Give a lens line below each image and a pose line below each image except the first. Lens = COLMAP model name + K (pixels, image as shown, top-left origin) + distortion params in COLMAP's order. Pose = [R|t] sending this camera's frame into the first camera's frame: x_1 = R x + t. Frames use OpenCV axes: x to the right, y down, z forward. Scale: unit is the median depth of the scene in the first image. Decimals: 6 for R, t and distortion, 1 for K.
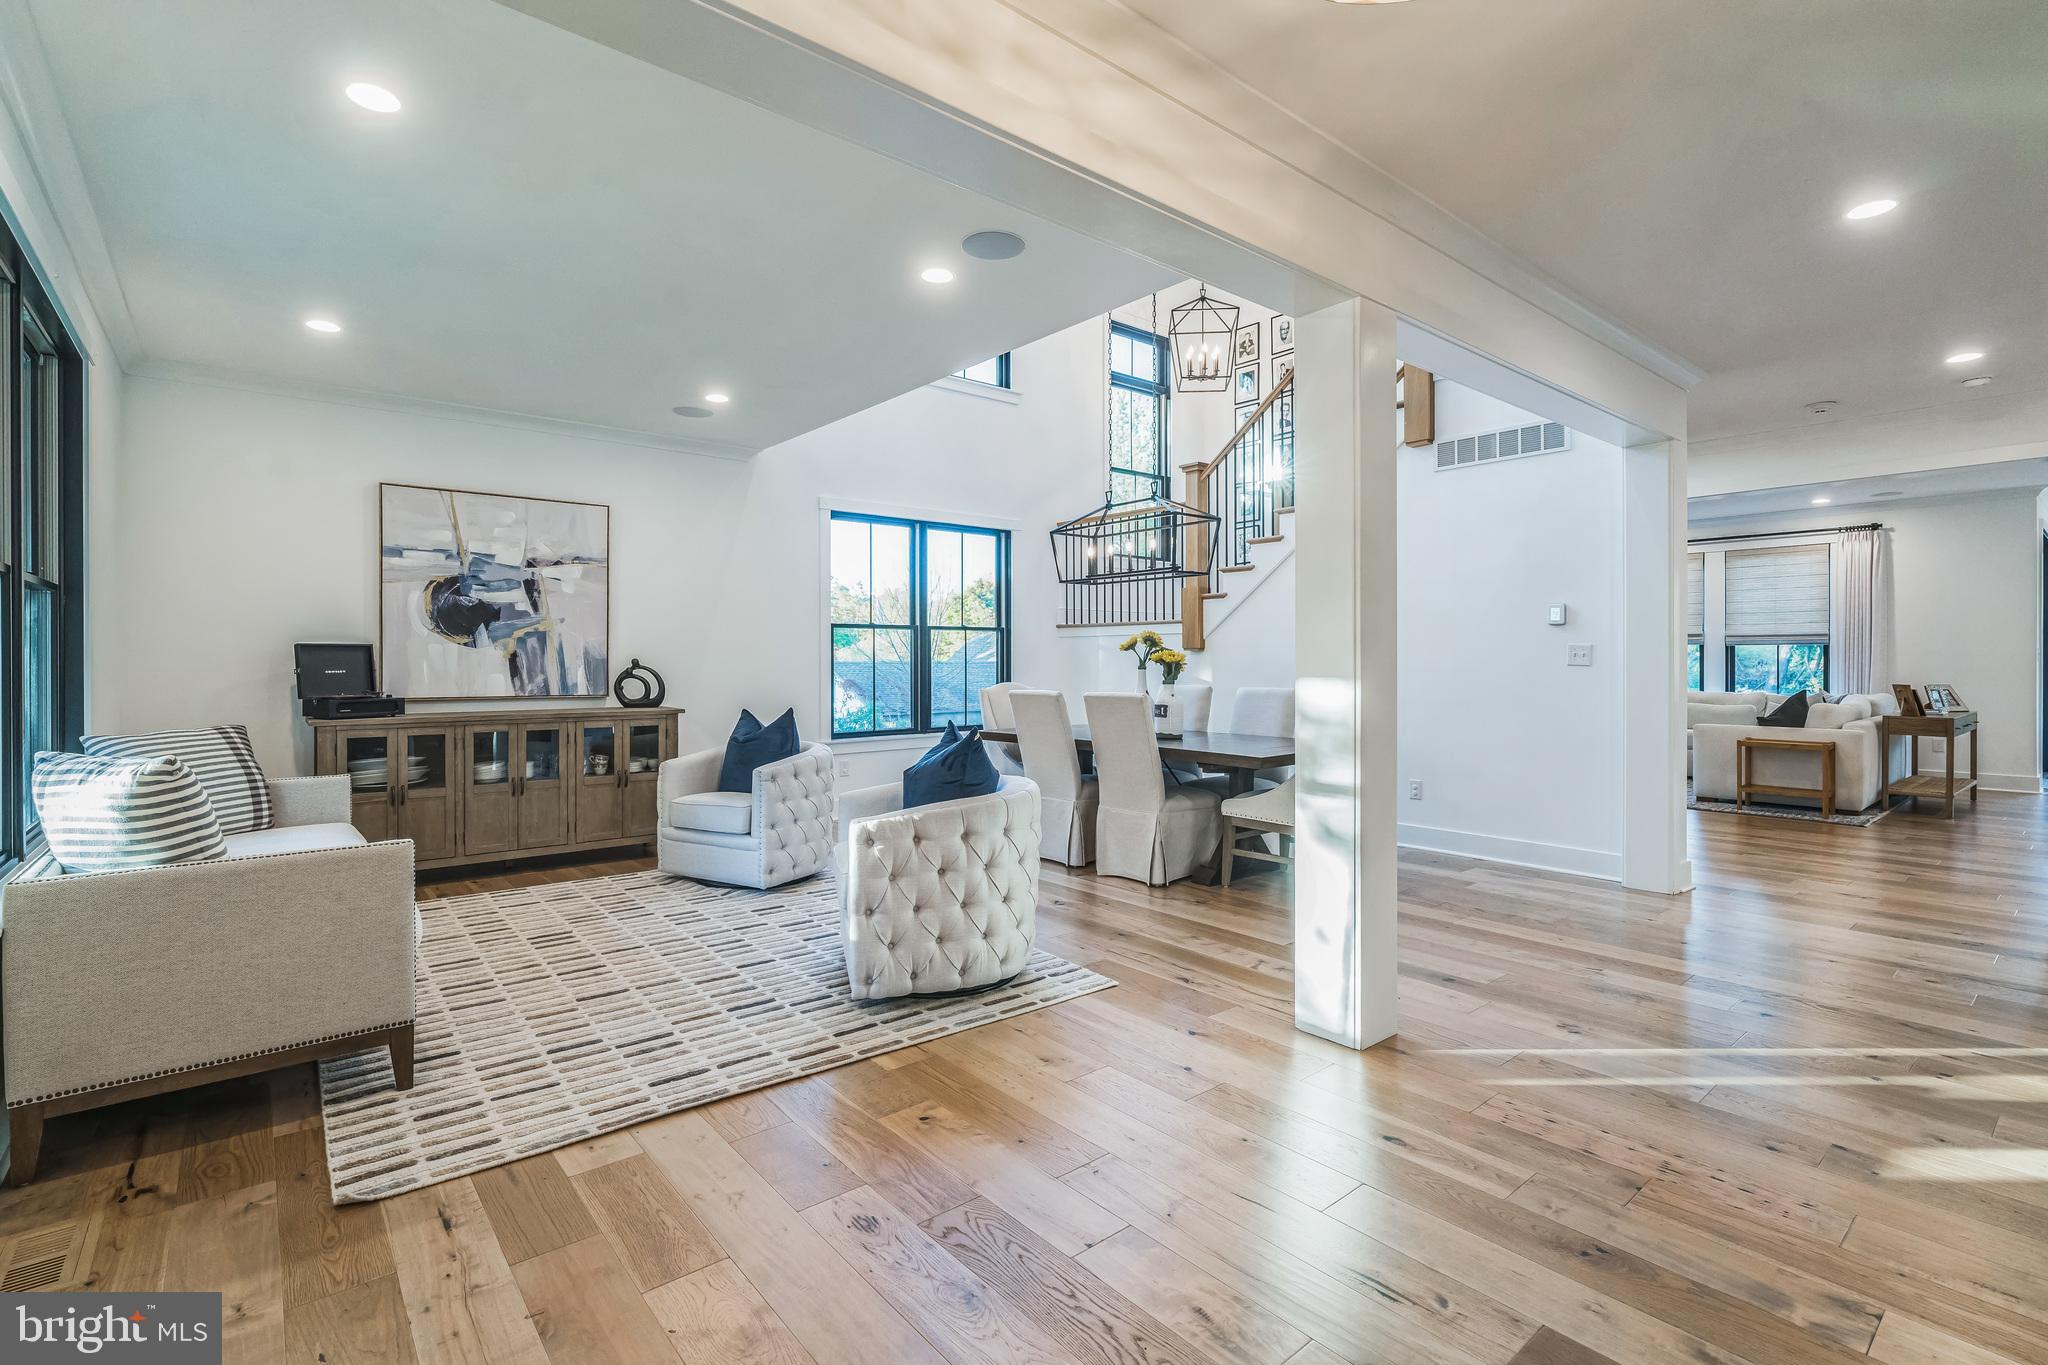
lens RADIAL K [[922.0, 0, 1029.7], [0, 922.0, 677.3], [0, 0, 1]] dist [0.000427, 0.000107]
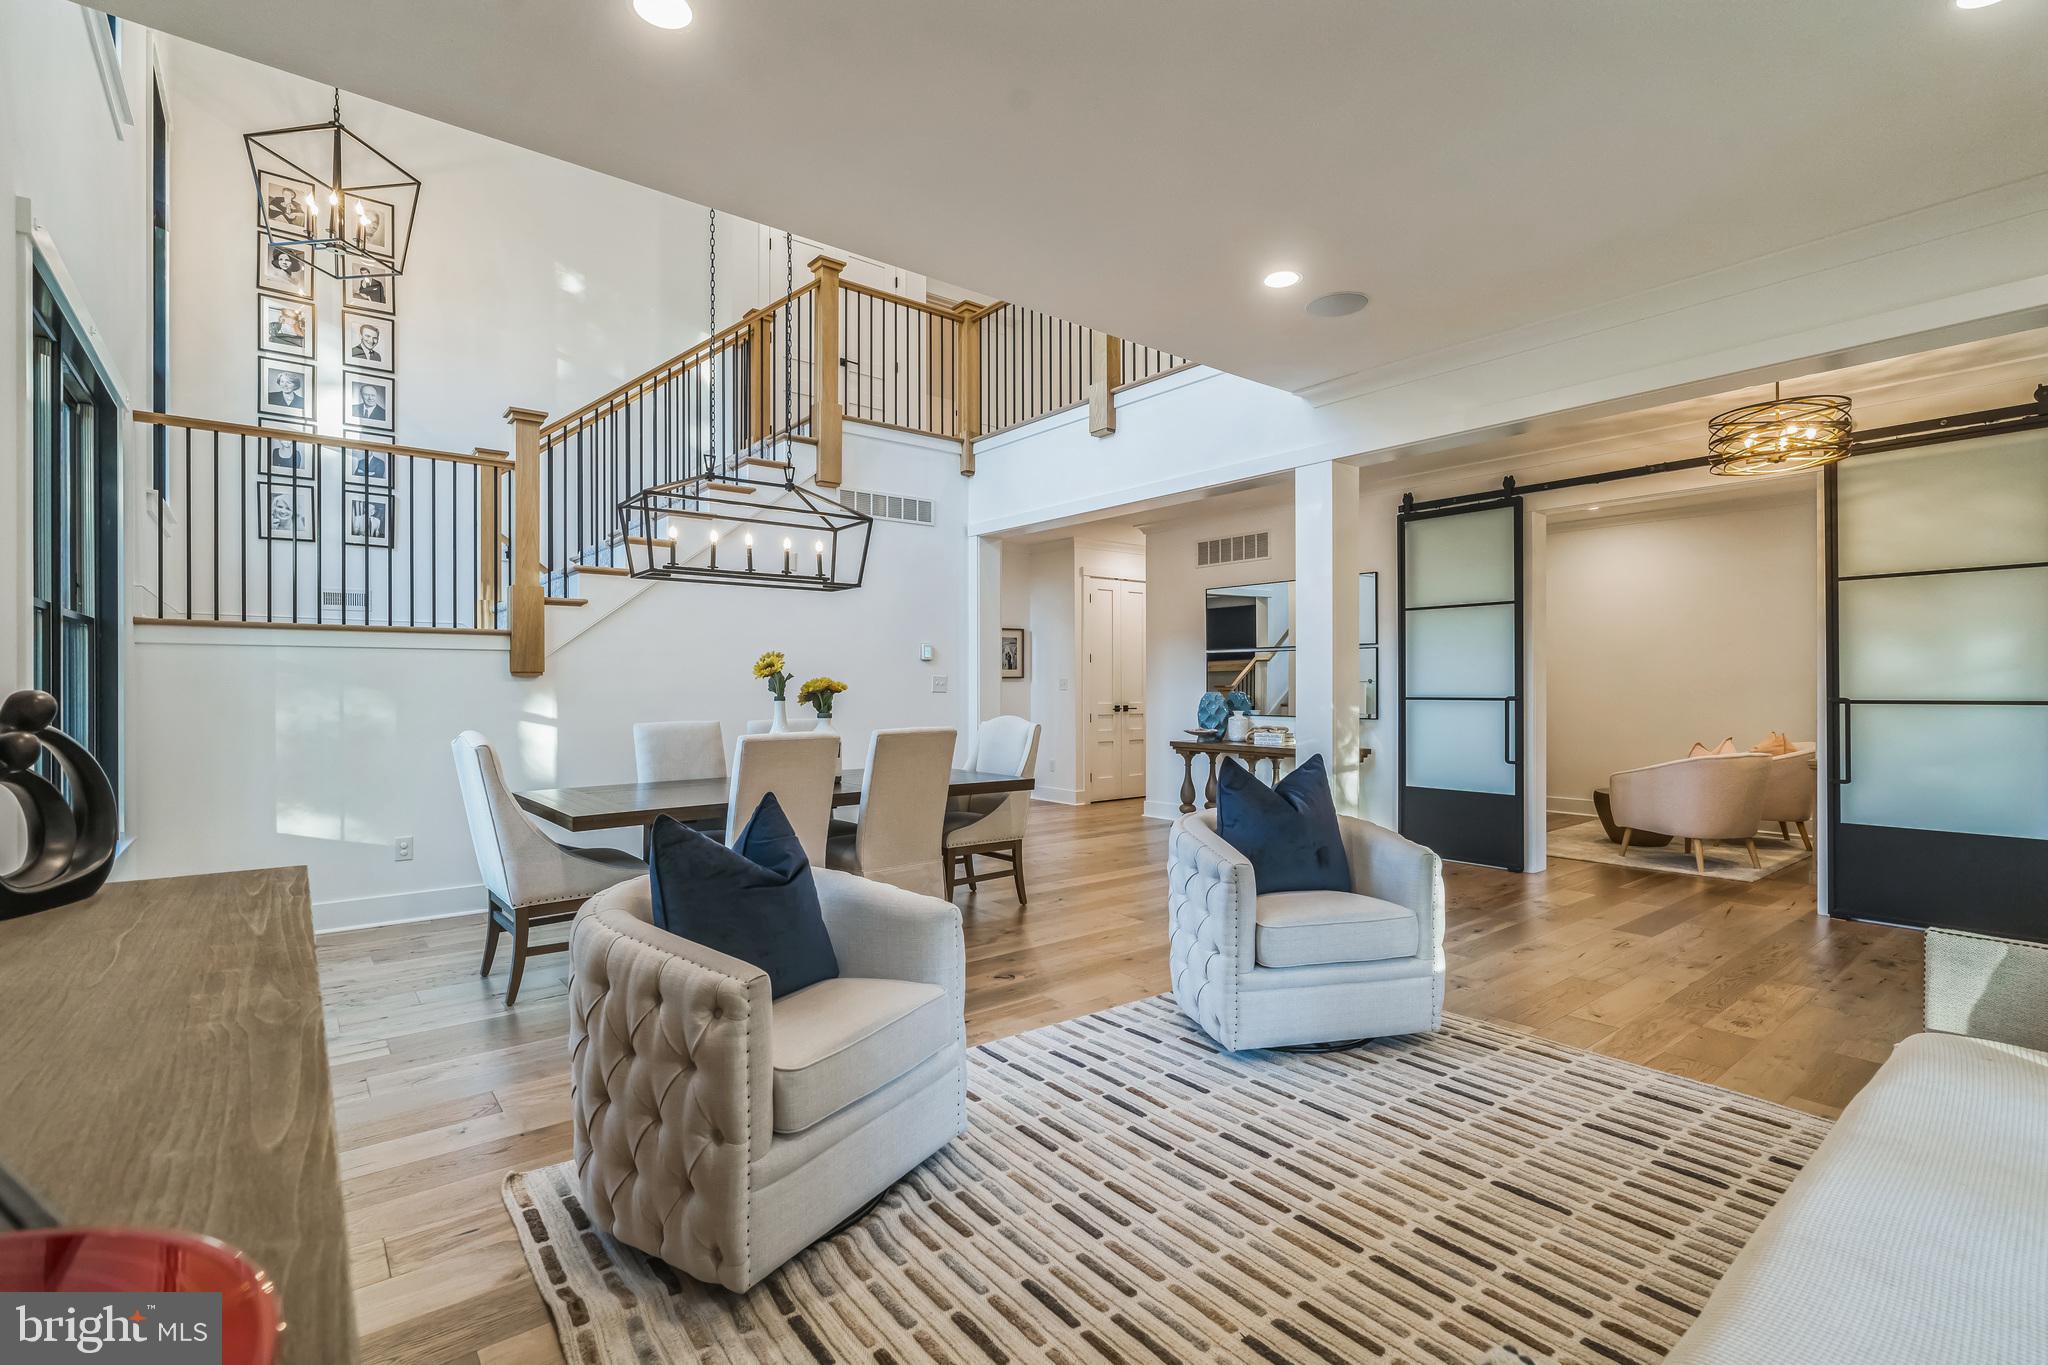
lens RADIAL K [[922.0, 0, 1029.7], [0, 922.0, 677.3], [0, 0, 1]] dist [0.000427, 0.000107]
pose [[0.035567, 0.010585, 0.999311, -0.711356], [0.021150, 0.999712, -0.011342, -0.016555], [-0.999143, 0.021539, 0.035332, 0.828078]]
